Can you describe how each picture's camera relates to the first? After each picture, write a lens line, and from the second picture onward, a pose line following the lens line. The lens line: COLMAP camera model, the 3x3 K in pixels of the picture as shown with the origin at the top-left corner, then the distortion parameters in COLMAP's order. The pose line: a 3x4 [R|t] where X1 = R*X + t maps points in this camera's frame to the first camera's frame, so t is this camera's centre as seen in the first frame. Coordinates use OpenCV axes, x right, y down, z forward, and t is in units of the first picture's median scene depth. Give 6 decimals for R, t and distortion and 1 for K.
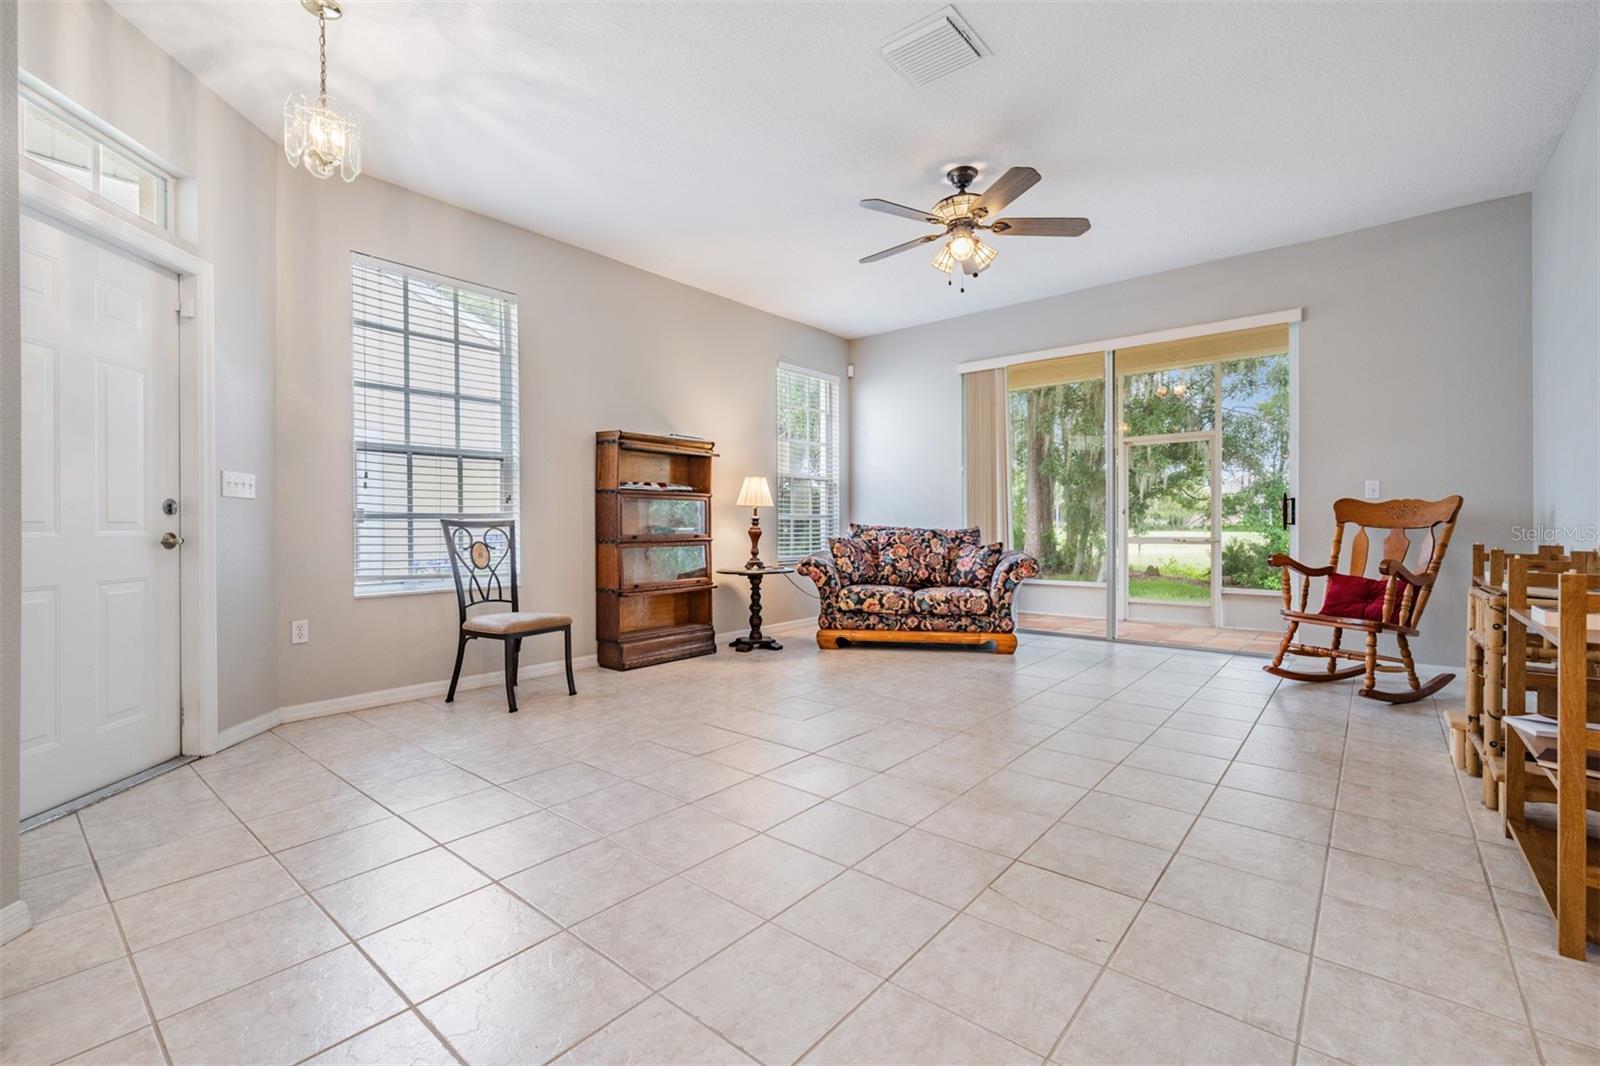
lens RADIAL K [[691.7, 0, 795.4], [0, 691.7, 530.4], [0, 0, 1]] dist [0.001465, -0.000361]
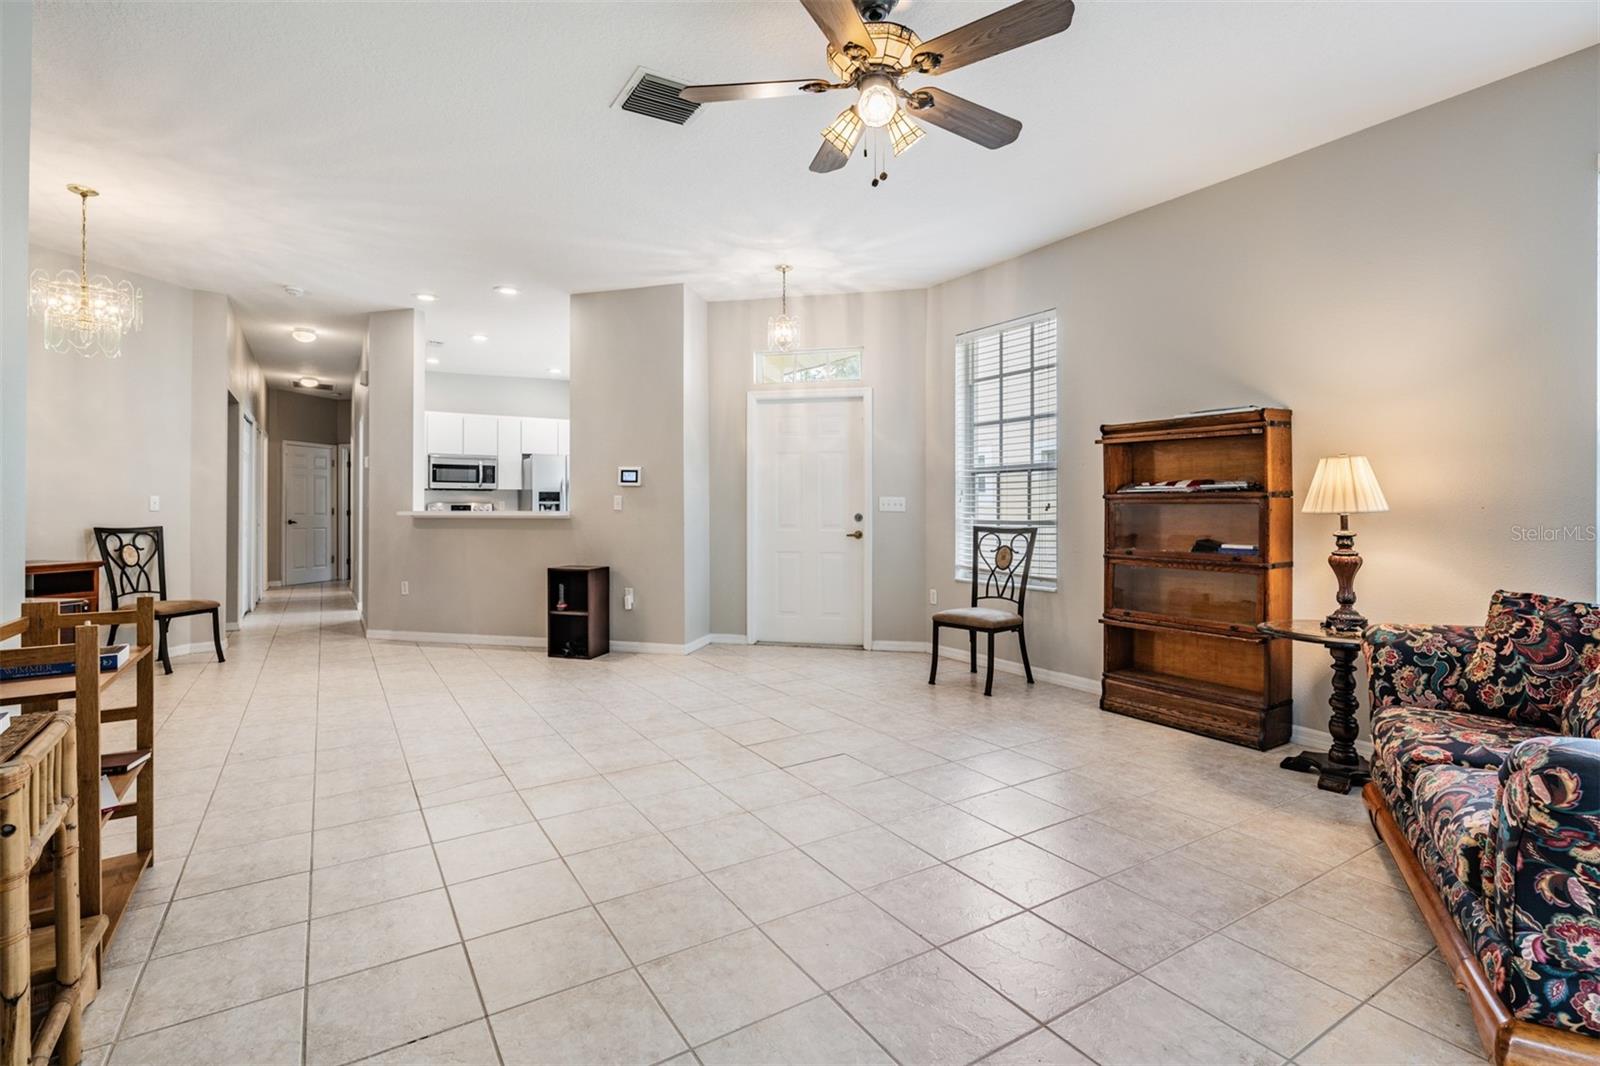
lens RADIAL K [[758.0, 0, 803.2], [0, 758.0, 505.3], [0, 0, 1]] dist [0.007722, 0.000455]
pose [[-0.301959, 0.002947, -0.953316, 0.653583], [-0.006483, 0.999966, 0.005145, -0.042575], [0.953299, 0.007734, -0.301929, 0.816944]]
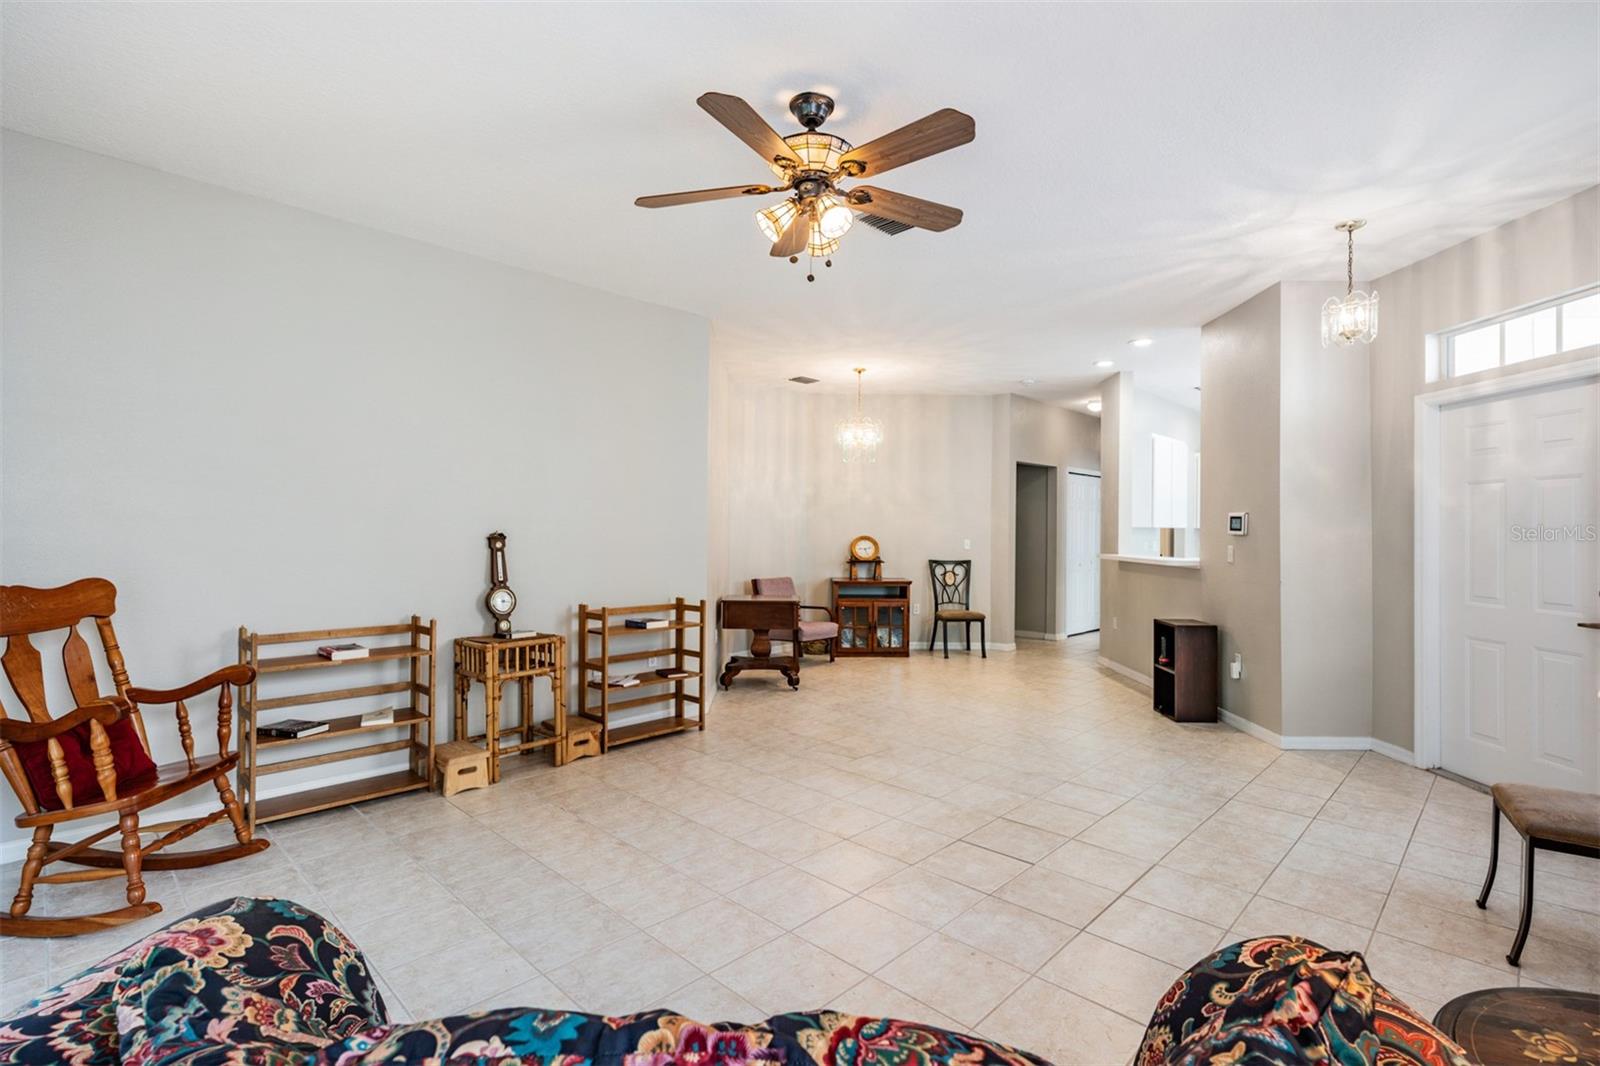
lens RADIAL K [[744.6, 0, 800.0], [0, 744.6, 533.0], [0, 0, 1]] dist [0.000960, 0.000157]
pose [[-0.997436, -0.001908, 0.071542, 0.142452], [-0.001113, 0.999937, 0.011152, -0.076580], [-0.071559, 0.011044, -0.997375, 1.221577]]
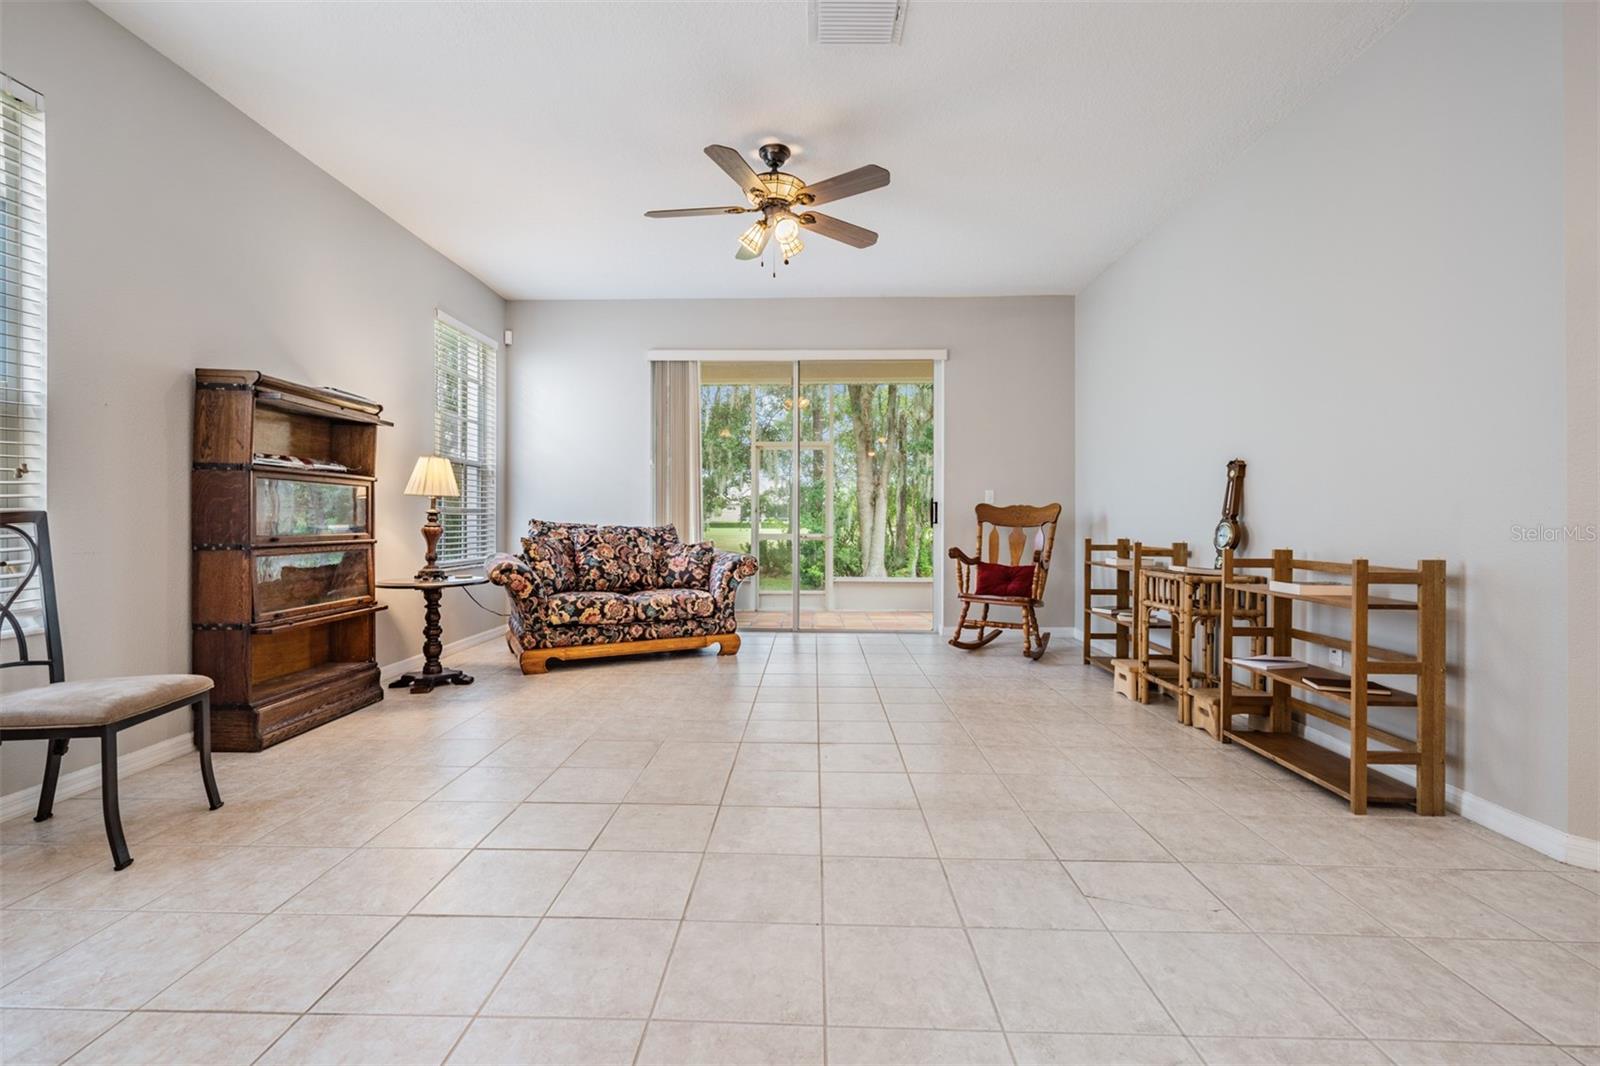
lens RADIAL K [[695.8, 0, 793.5], [0, 695.8, 523.0], [0, 0, 1]] dist [0.001231, -0.000272]
pose [[0.782098, 0.003738, 0.623145, -0.233195], [-0.000572, 0.999986, -0.005281, -0.002396], [-0.623156, 0.003774, 0.782089, 0.171733]]
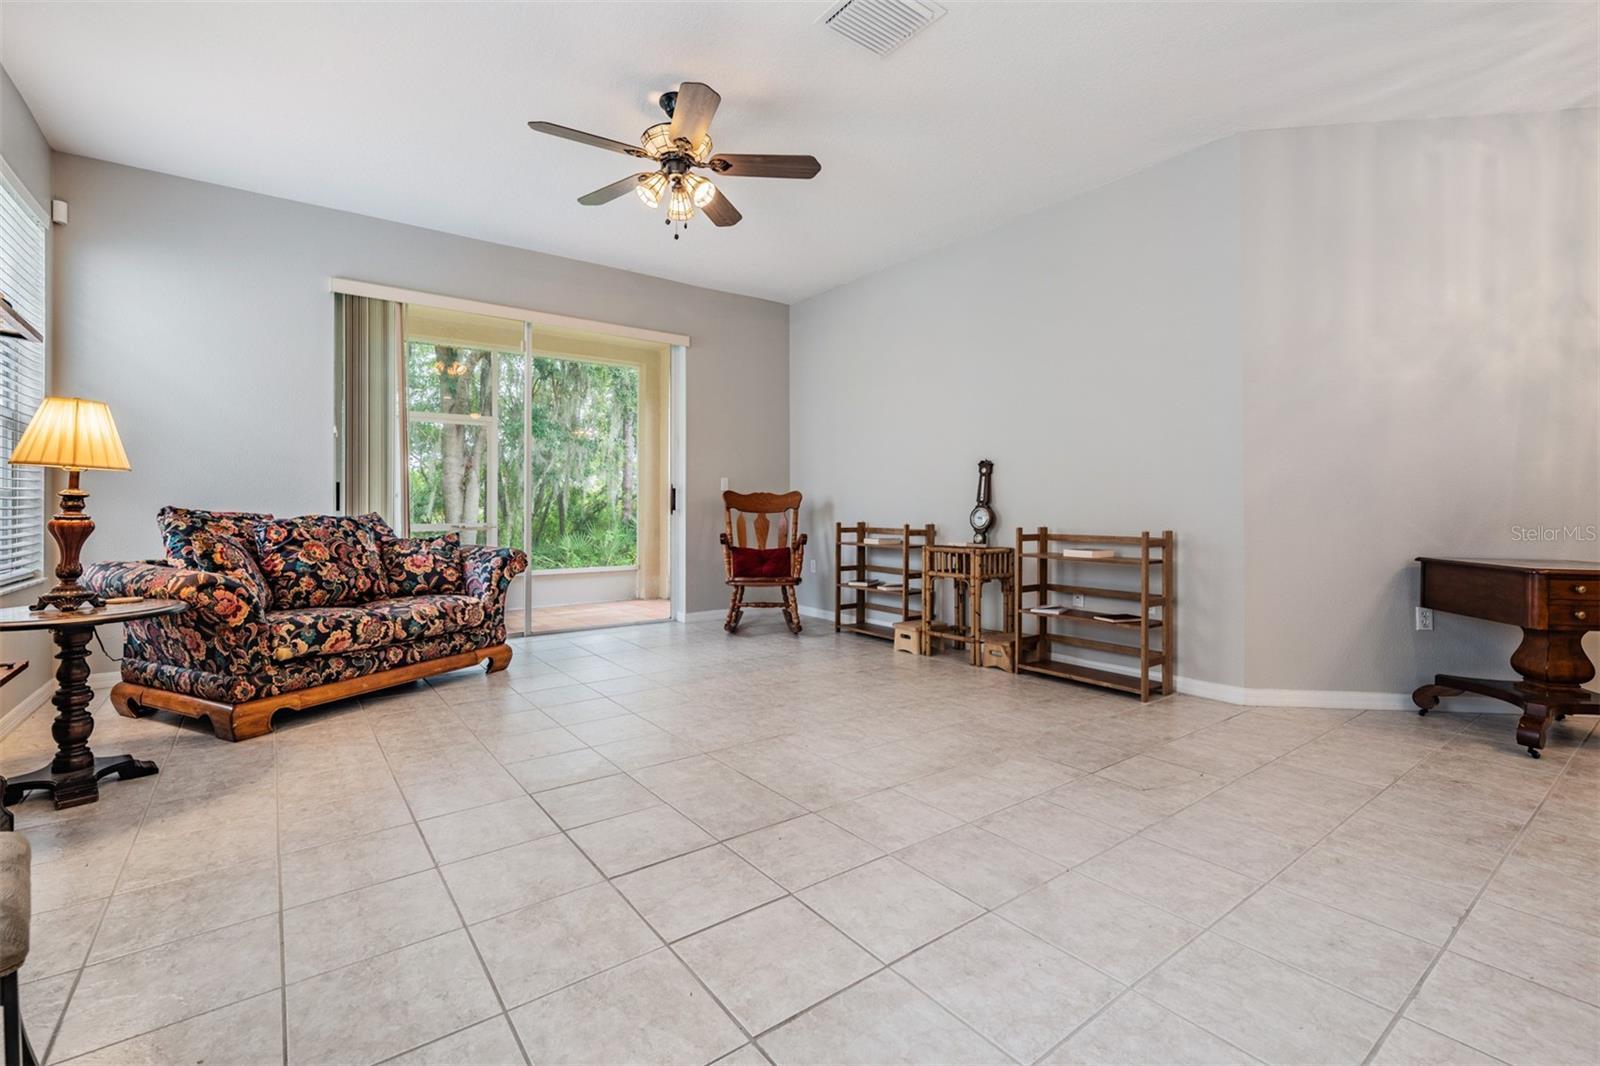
lens RADIAL K [[704.5, 0, 789.2], [0, 704.5, 507.8], [0, 0, 1]] dist [0.000843, -0.000288]
pose [[0.230339, 0.003914, 0.973103, -0.408578], [0.007874, 0.999952, -0.005886, -0.003267], [-0.973079, 0.009018, 0.230297, 0.472326]]
